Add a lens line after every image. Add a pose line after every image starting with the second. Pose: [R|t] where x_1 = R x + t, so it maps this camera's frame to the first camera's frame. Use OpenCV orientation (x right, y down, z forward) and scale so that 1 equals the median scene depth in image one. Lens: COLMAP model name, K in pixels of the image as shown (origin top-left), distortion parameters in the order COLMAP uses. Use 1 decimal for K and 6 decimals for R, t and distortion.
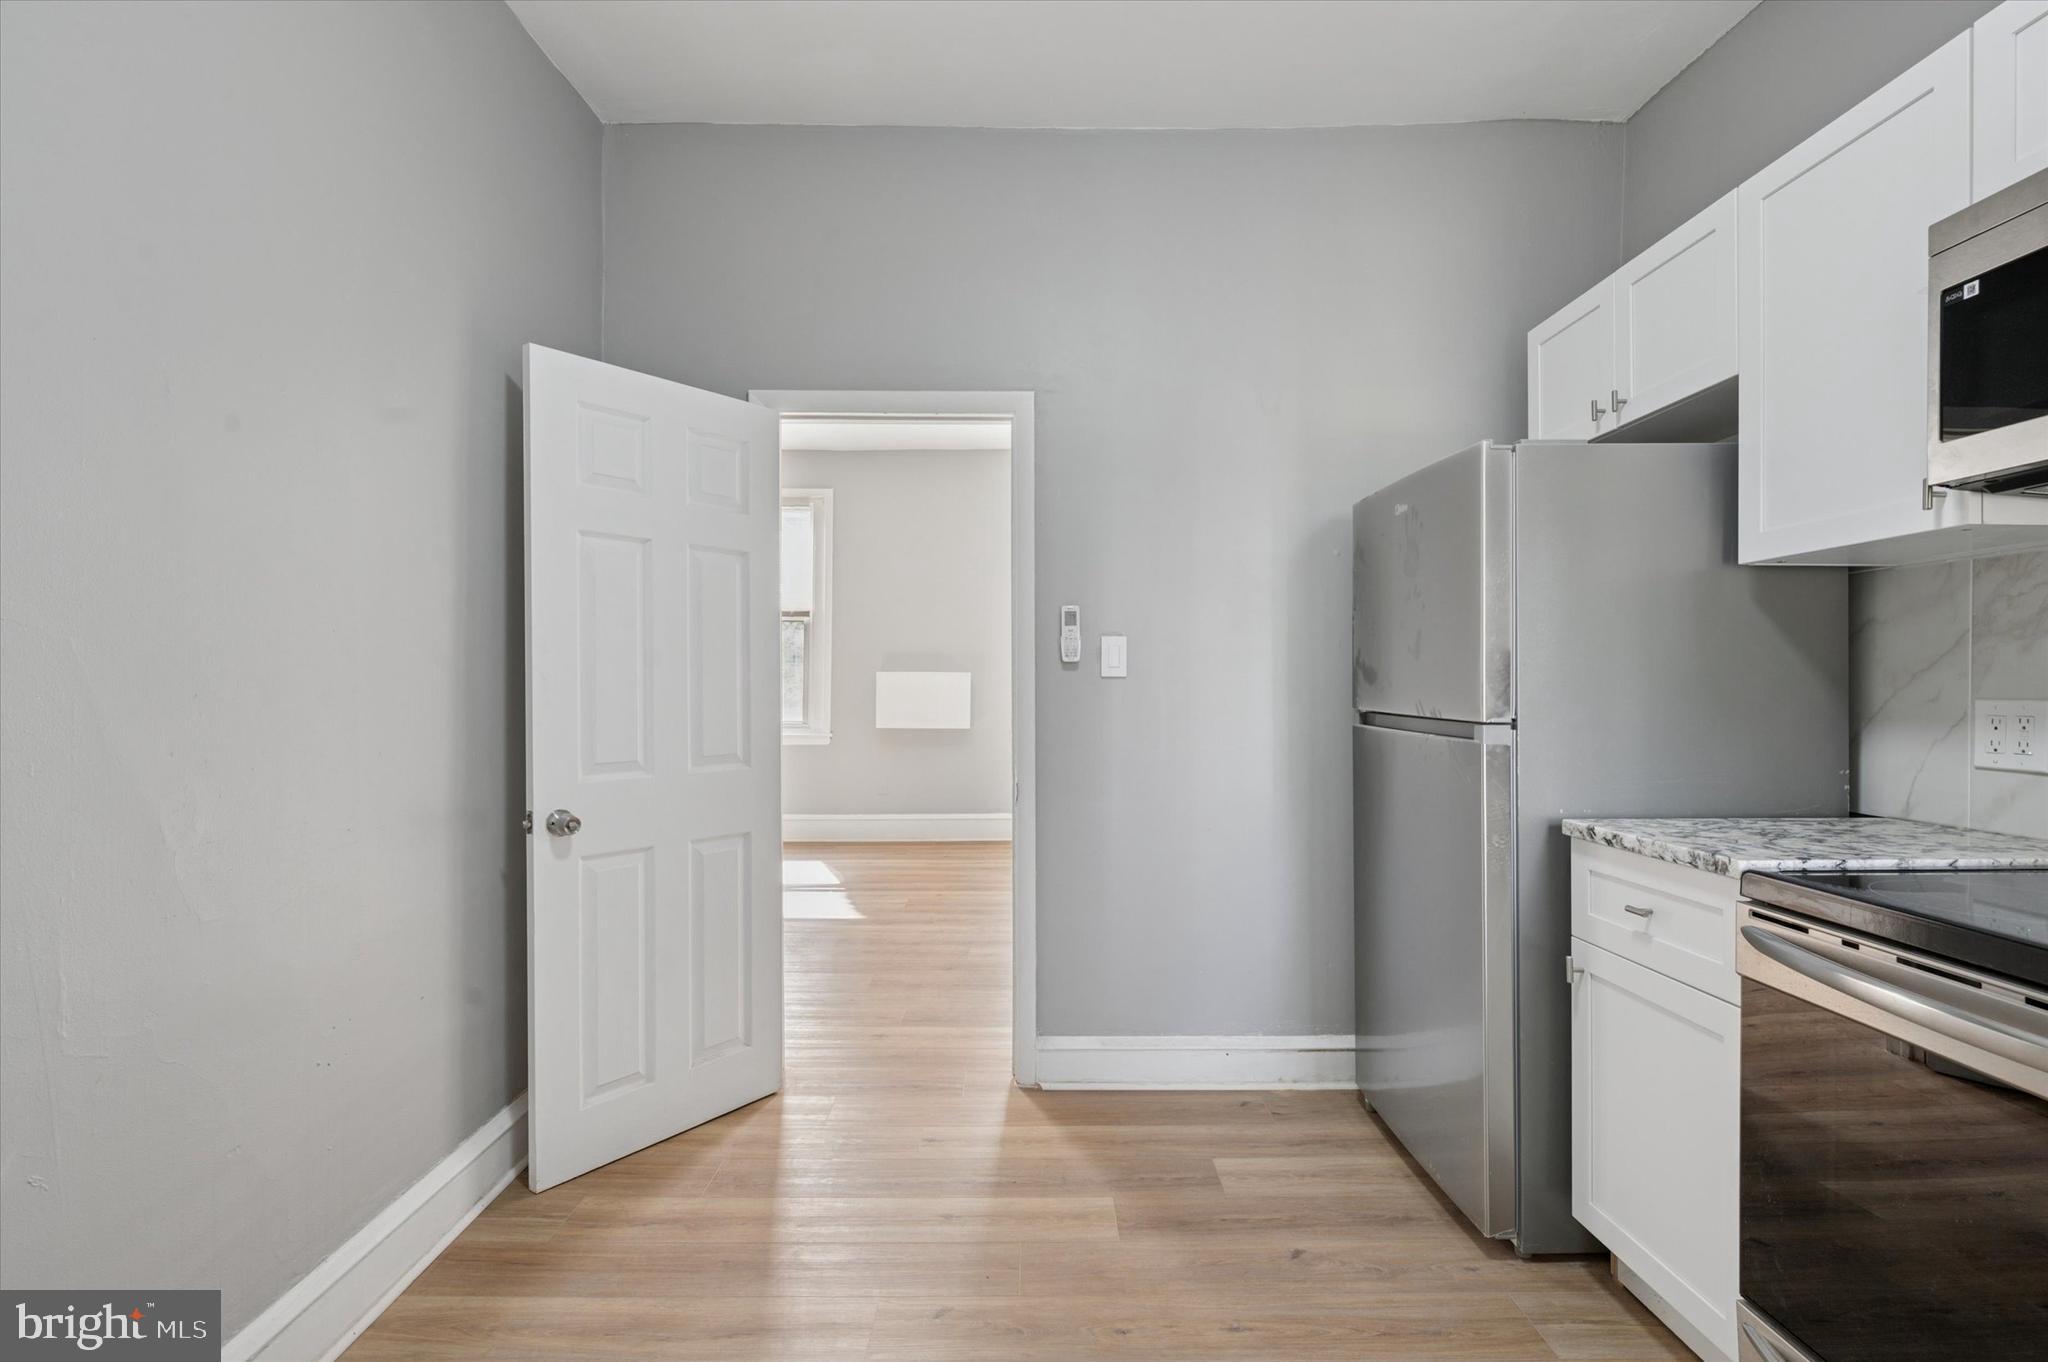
lens RADIAL K [[957.0, 0, 1023.8], [0, 957.0, 683.3], [0, 0, 1]] dist [0.000528, 0.000321]
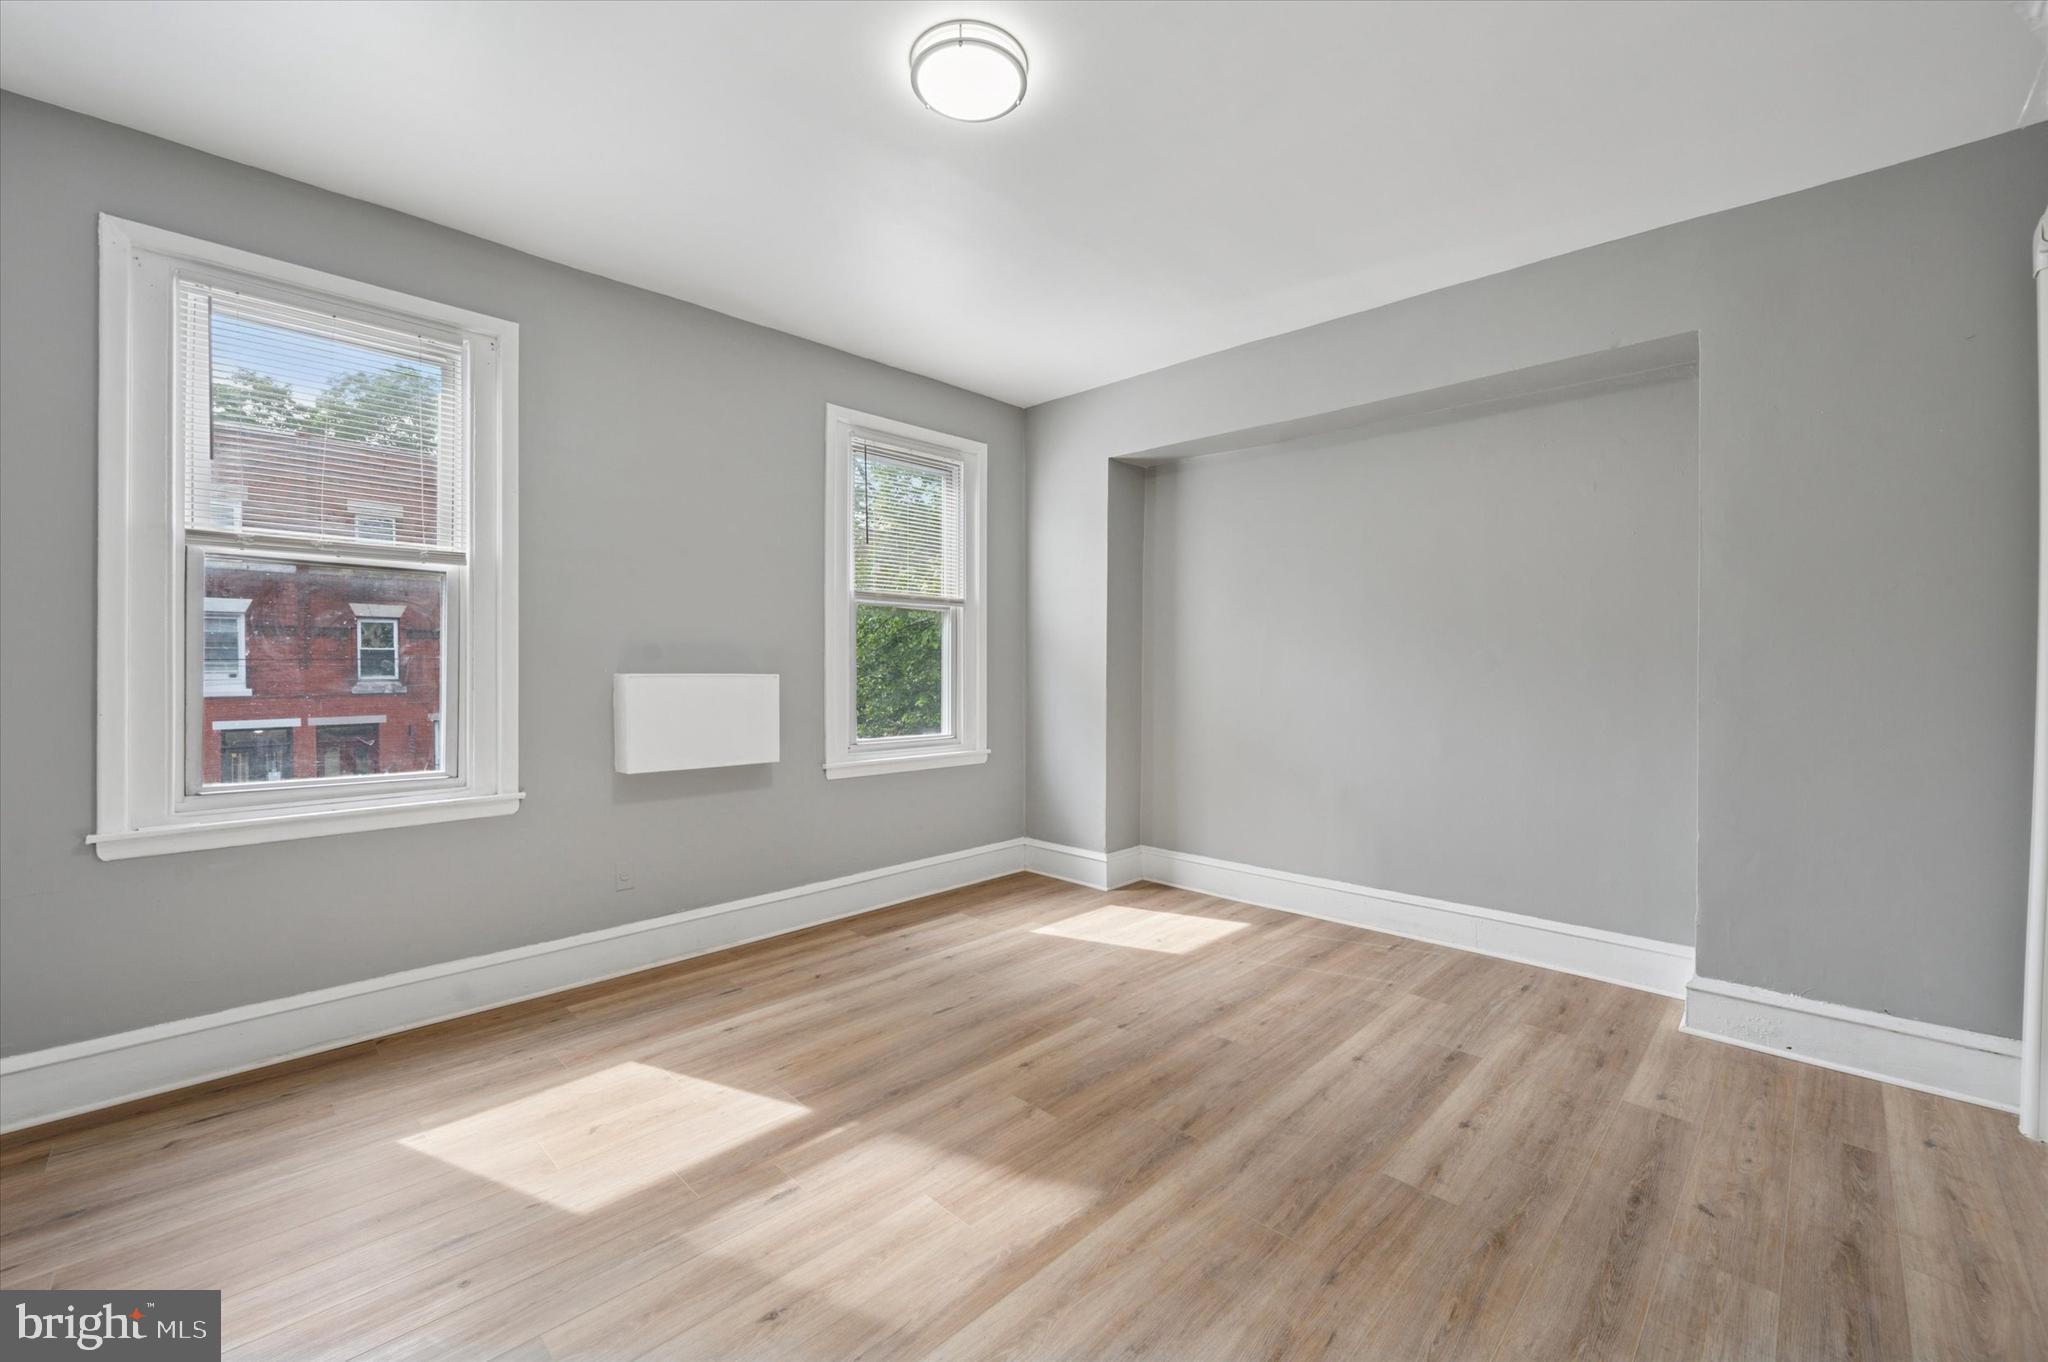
lens RADIAL K [[827.4, 0, 1020.8], [0, 827.4, 674.0], [0, 0, 1]] dist [-0.000270, 0.000218]
pose [[0.697443, -0.000415, 0.716640, -1.168233], [0.002696, 0.999994, -0.002045, -0.034642], [-0.716636, 0.003359, 0.697440, 1.752247]]
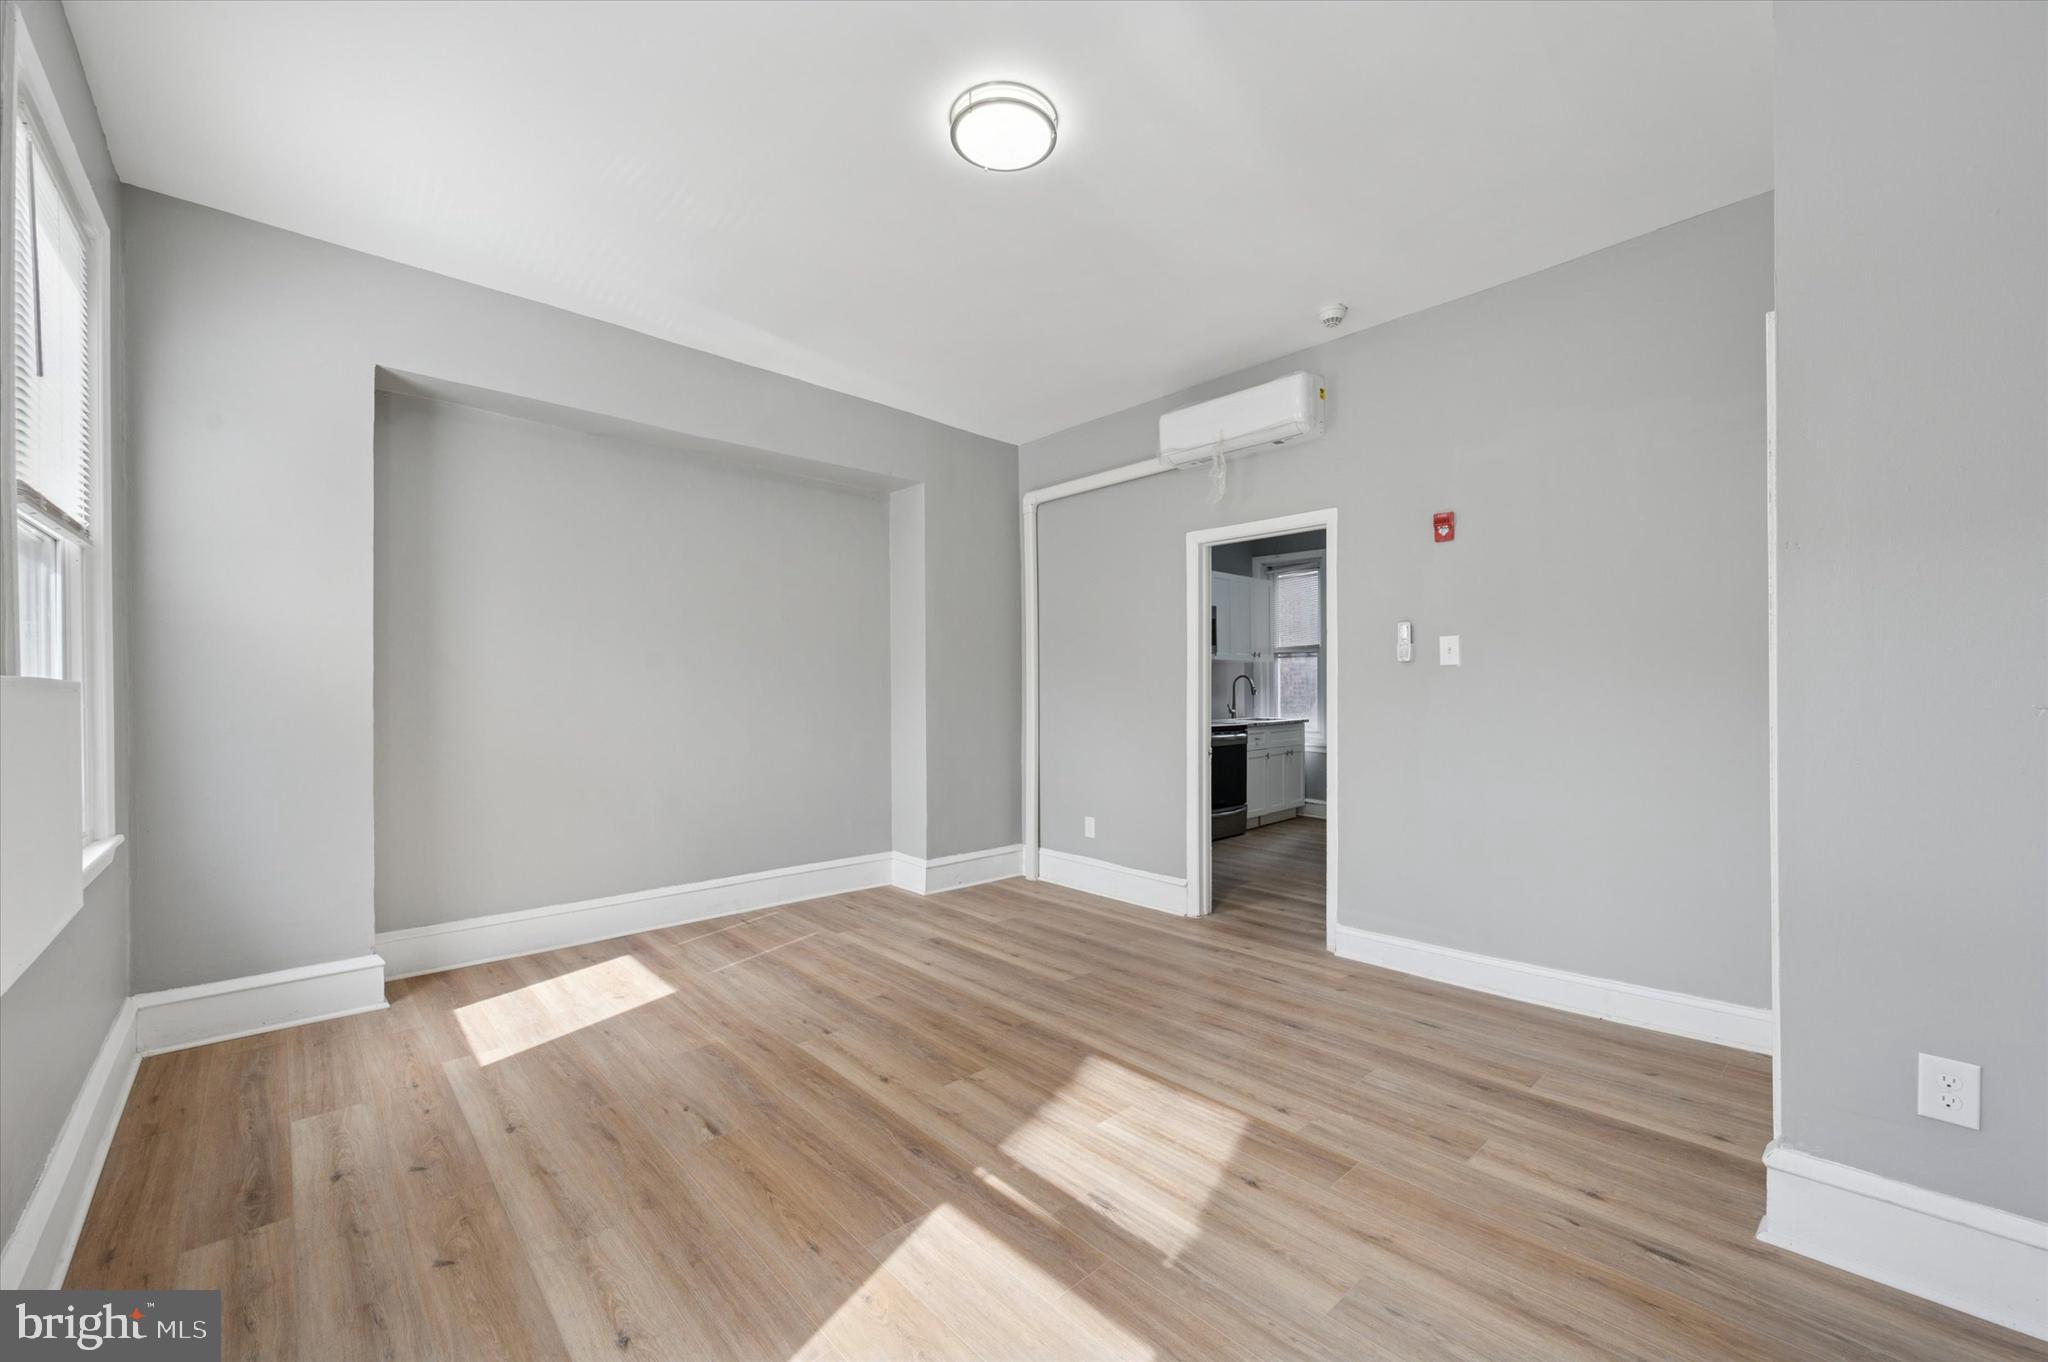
lens RADIAL K [[816.9, 0, 1022.1], [0, 816.9, 698.6], [0, 0, 1]] dist [-0.000924, 0.000205]
pose [[-0.677366, -0.004173, 0.735635, -1.301089], [0.012559, 0.999773, 0.017235, -0.031171], [-0.735539, 0.020913, -0.677159, 3.328723]]
